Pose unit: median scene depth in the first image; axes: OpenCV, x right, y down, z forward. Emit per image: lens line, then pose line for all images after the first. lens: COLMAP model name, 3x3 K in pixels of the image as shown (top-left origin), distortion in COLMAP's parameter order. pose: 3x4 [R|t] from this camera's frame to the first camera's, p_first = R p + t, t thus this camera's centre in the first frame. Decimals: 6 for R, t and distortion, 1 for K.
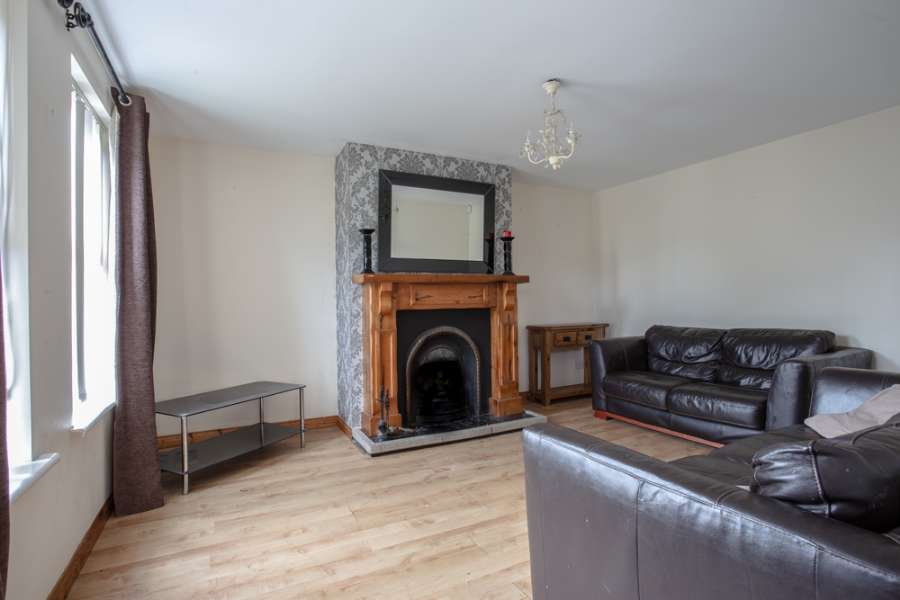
lens RADIAL K [[443.0, 0, 450.0], [0, 443.0, 300.0], [0, 0, 1]] dist [-0.068984, 0.023910]
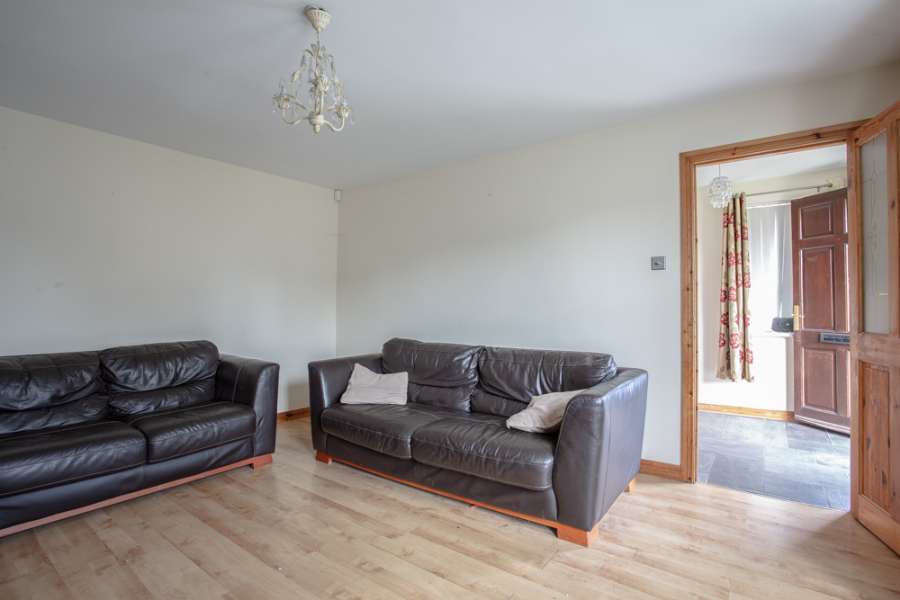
lens RADIAL K [[438.2, 0, 450.0], [0, 438.2, 300.0], [0, 0, 1]] dist [-0.066262, 0.027125]
pose [[-0.438385, 0.024945, 0.898441, -0.376690], [0.007764, 0.999683, -0.023968, -0.000329], [-0.898754, -0.003532, -0.438439, 0.856113]]
